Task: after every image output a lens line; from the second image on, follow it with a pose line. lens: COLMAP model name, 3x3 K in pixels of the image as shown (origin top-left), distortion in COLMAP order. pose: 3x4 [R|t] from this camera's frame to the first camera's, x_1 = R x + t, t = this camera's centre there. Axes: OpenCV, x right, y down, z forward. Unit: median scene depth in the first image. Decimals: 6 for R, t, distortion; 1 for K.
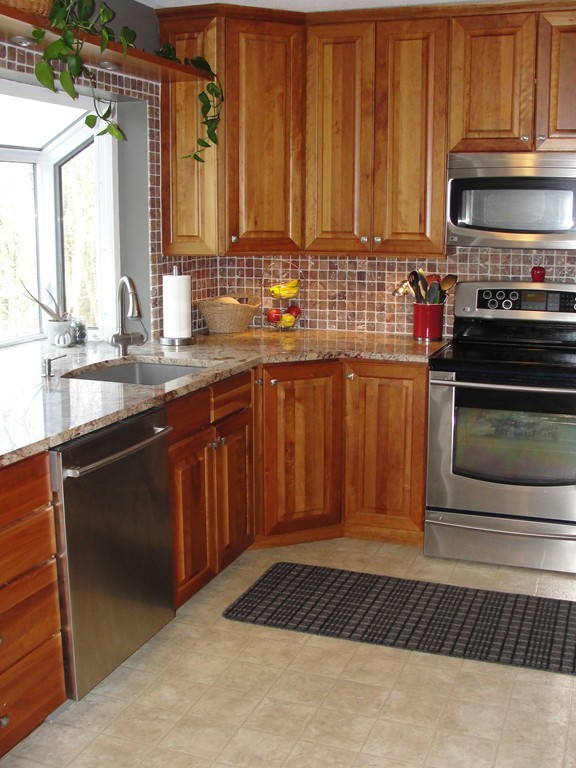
lens RADIAL K [[895.4, 0, 316.2], [0, 895.4, 380.1], [0, 0, 1]] dist [-0.222494, 0.301523]
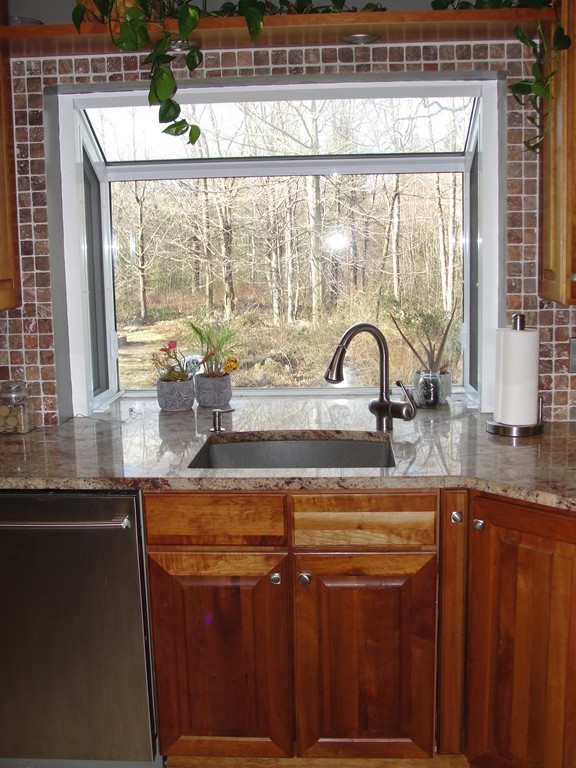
lens RADIAL K [[853.9, 0, 288.0], [0, 853.9, 384.0], [0, 0, 1]] dist [-0.148662, 0.005706]
pose [[0.283533, 0.137672, -0.949029, 0.401377], [-0.154284, 0.983298, 0.096549, -0.113965], [0.946470, 0.119045, 0.300038, 0.665572]]
